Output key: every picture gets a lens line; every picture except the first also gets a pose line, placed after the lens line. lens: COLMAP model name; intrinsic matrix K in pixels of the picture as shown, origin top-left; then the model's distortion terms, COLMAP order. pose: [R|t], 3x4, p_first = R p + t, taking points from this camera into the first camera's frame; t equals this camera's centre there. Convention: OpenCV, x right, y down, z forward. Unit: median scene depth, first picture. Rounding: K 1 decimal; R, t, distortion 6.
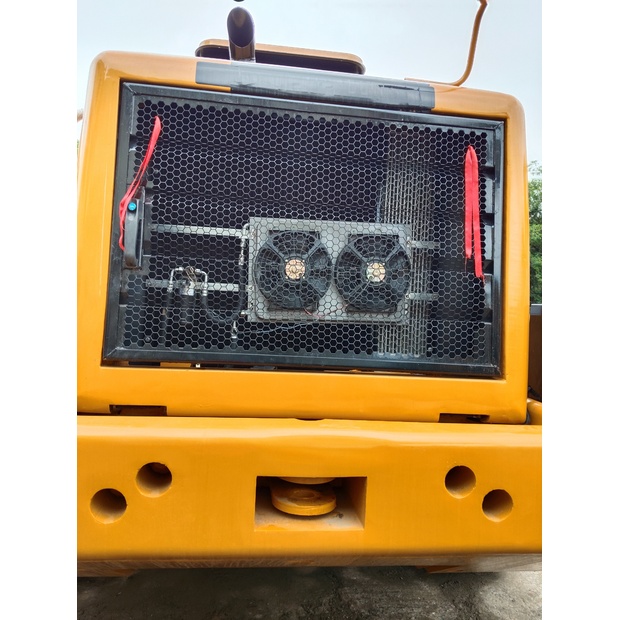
lens RADIAL K [[539.0, 0, 310.0], [0, 539.0, 310.0], [0, 0, 1]] dist [0.007115, -0.059461]
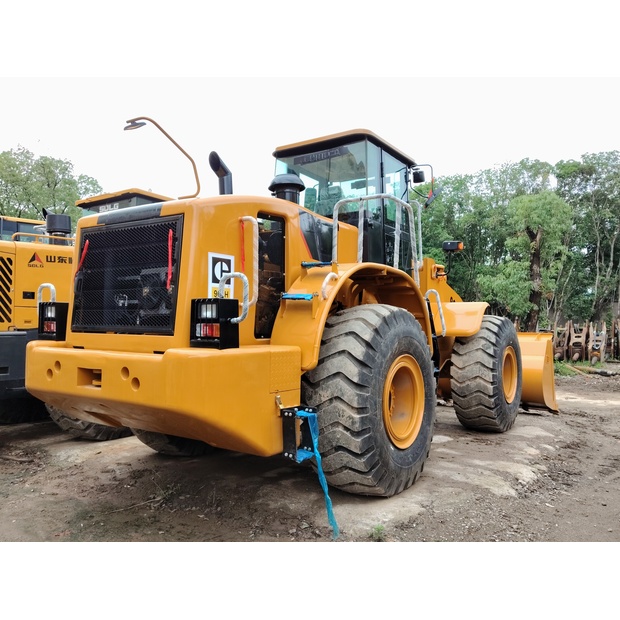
lens RADIAL K [[539.0, 0, 310.0], [0, 539.0, 310.0], [0, 0, 1]] dist [0.007115, -0.059461]
pose [[0.725631, -0.059753, -0.685485, 2.200615], [0.043212, 0.998213, -0.041271, 0.137401], [0.686726, 0.000326, 0.726916, -0.199776]]
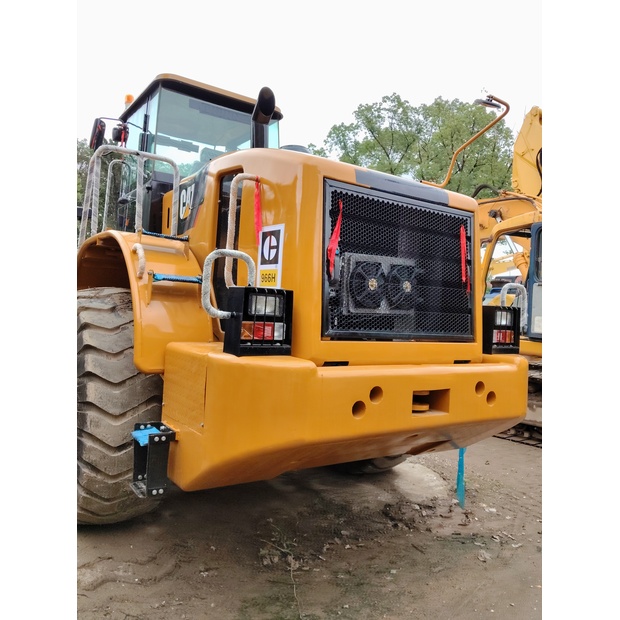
lens RADIAL K [[539.0, 0, 310.0], [0, 539.0, 310.0], [0, 0, 1]] dist [0.007115, -0.059461]
pose [[0.884860, -0.005397, 0.465827, -1.106575], [-0.005429, 0.999746, 0.021896, -0.033094], [-0.465826, -0.021904, 0.884605, -0.489577]]
